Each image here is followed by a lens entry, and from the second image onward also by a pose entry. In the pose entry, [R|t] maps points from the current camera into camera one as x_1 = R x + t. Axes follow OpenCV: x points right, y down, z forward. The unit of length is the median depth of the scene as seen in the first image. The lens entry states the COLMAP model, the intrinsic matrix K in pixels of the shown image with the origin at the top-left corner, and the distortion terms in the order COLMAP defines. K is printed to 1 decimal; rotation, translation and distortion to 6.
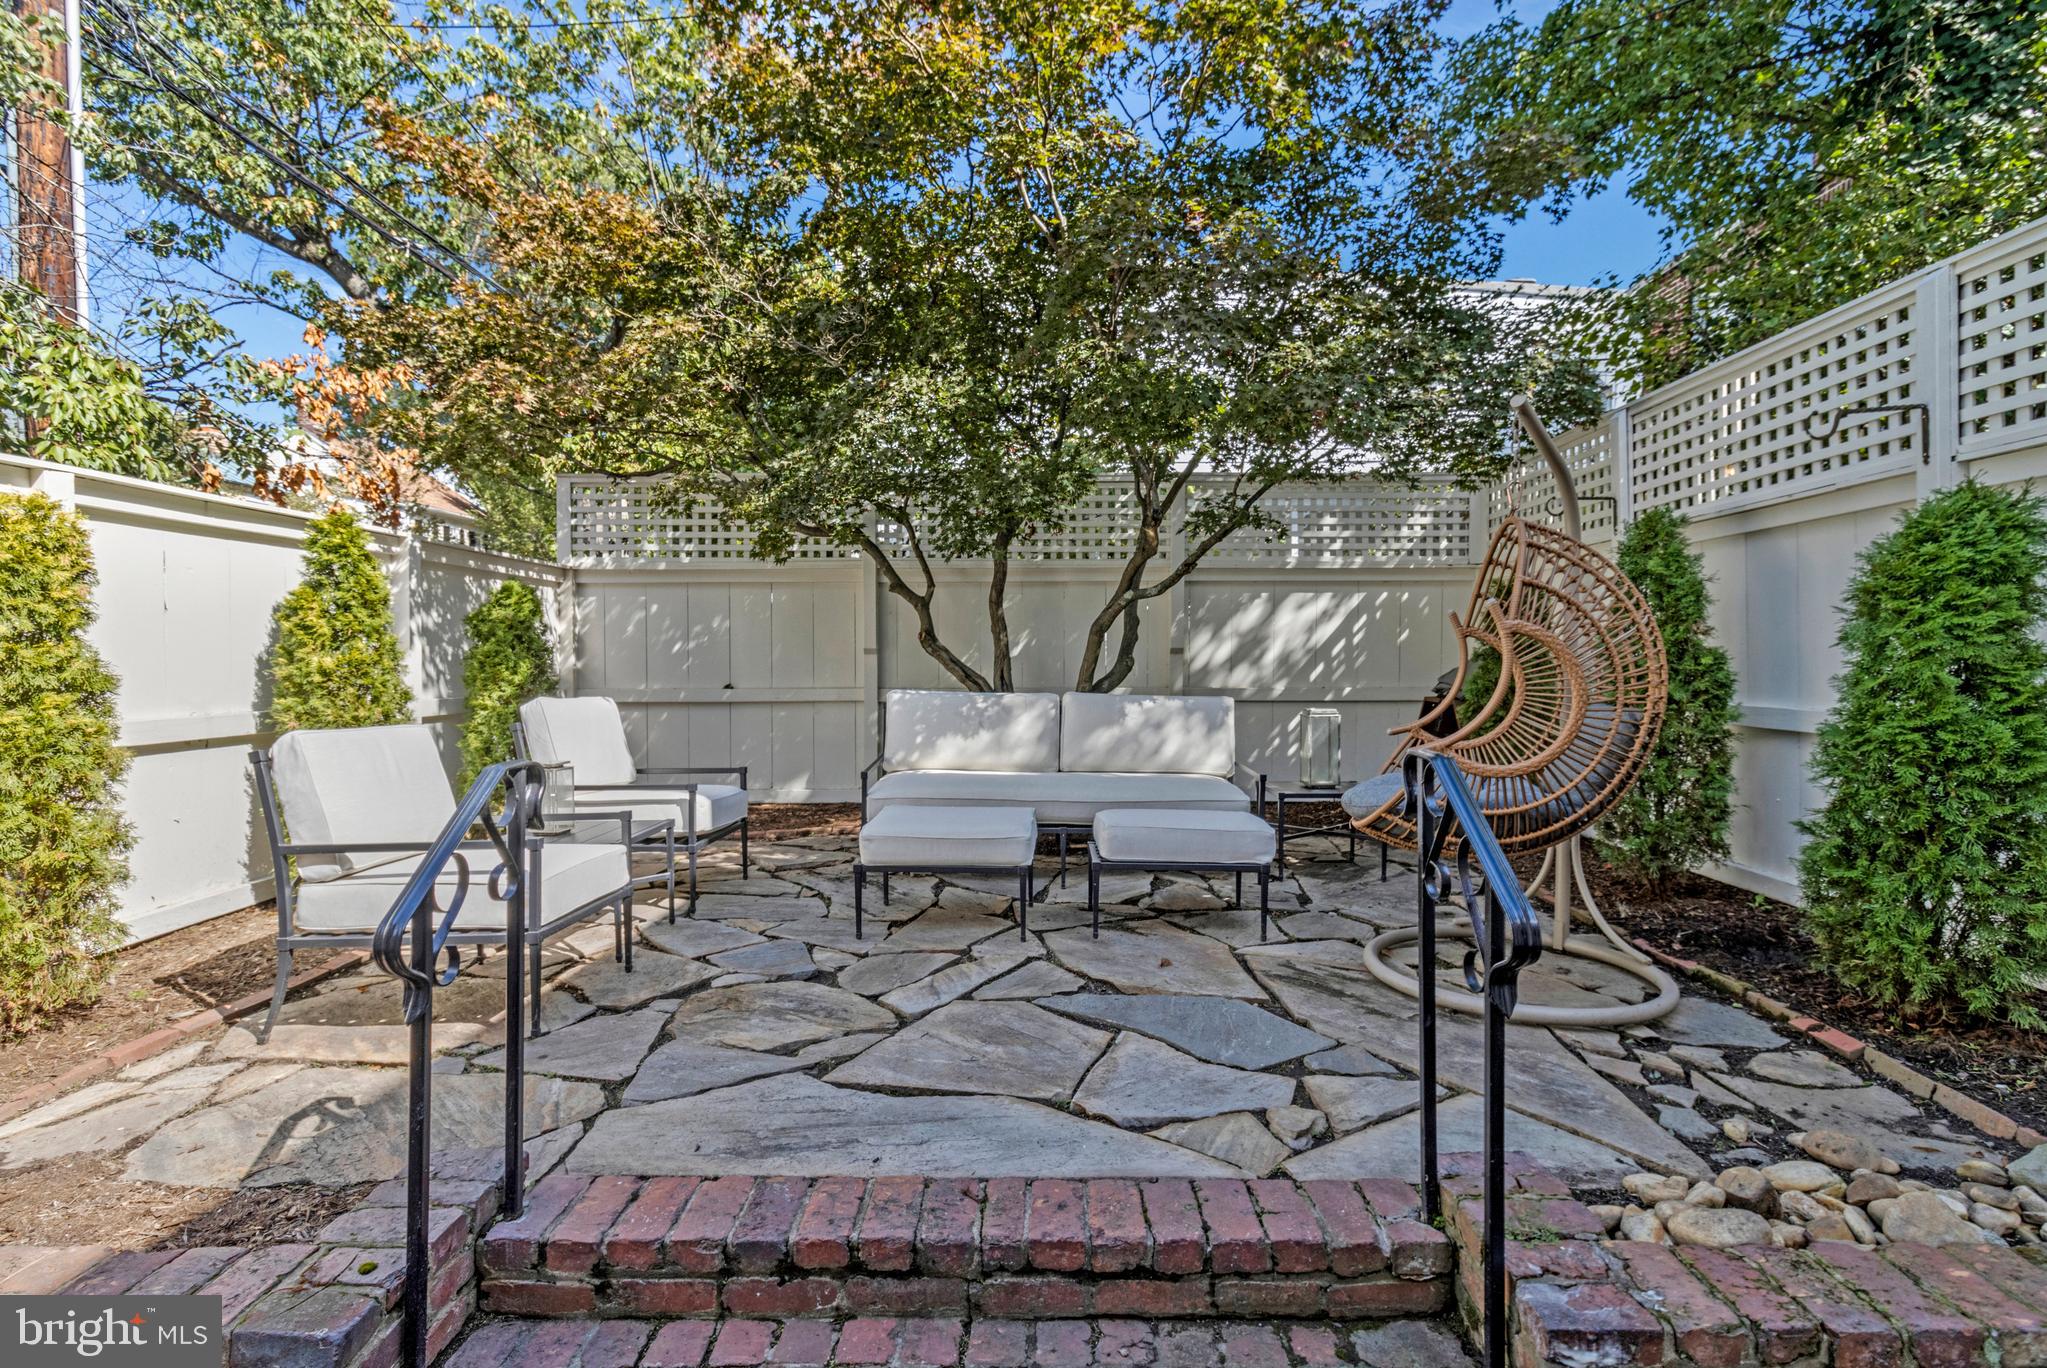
lens RADIAL K [[968.0, 0, 1026.1], [0, 968.0, 667.0], [0, 0, 1]] dist [0.002266, 0.000845]
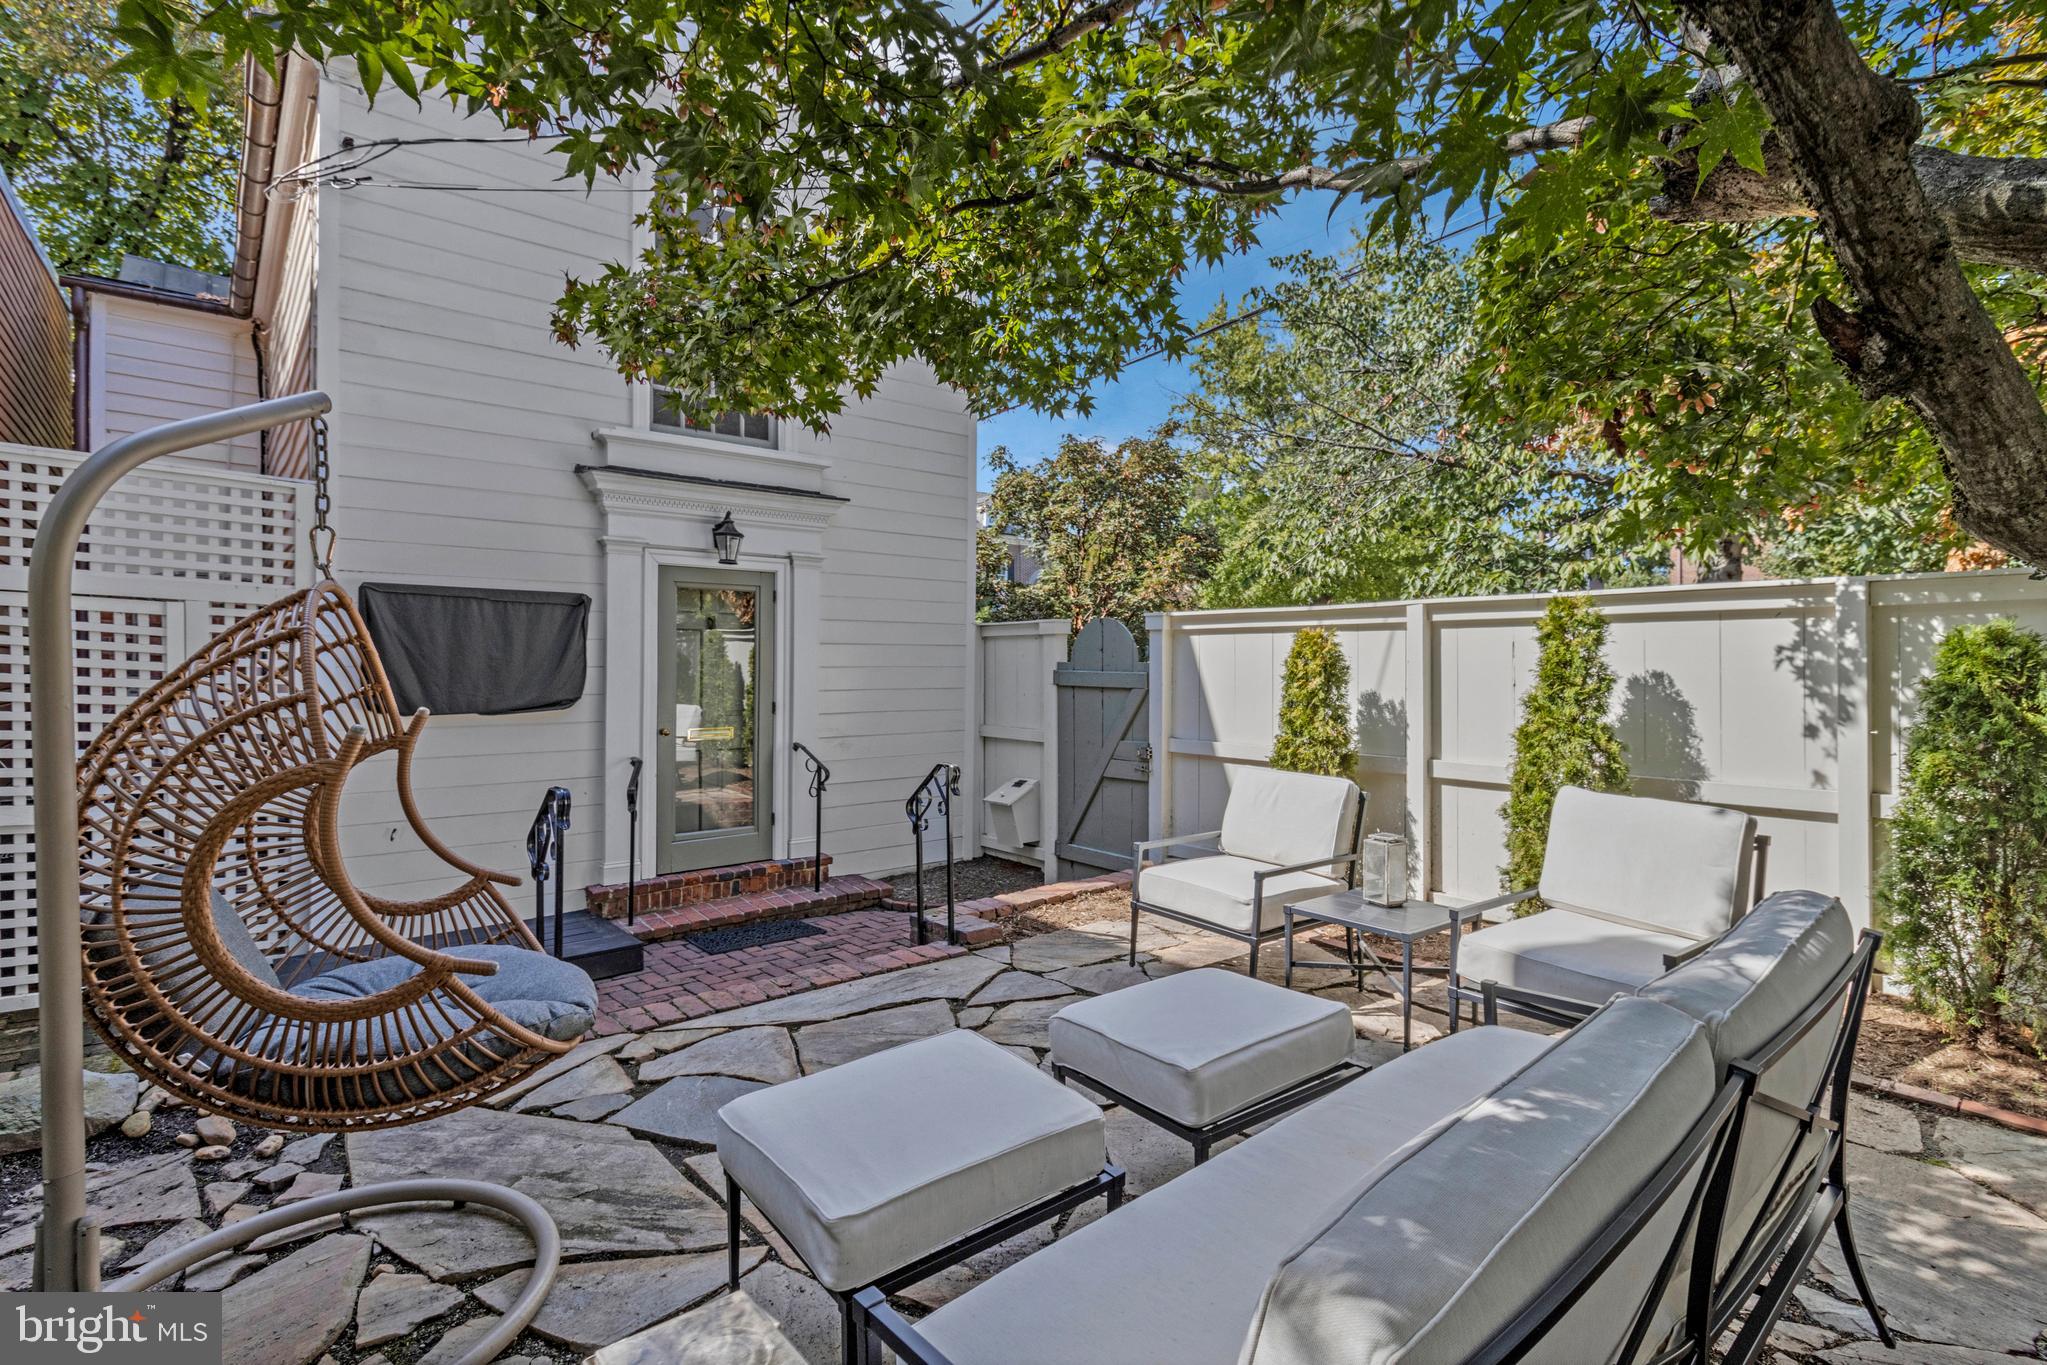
lens RADIAL K [[969.0, 0, 1023.5], [0, 969.0, 682.5], [0, 0, 1]] dist [0.005002, 0.000546]
pose [[-0.761348, 0.012339, -0.648226, 0.574797], [-0.008192, 0.999556, 0.028647, -0.112697], [0.648292, 0.027121, -0.760909, 1.832502]]
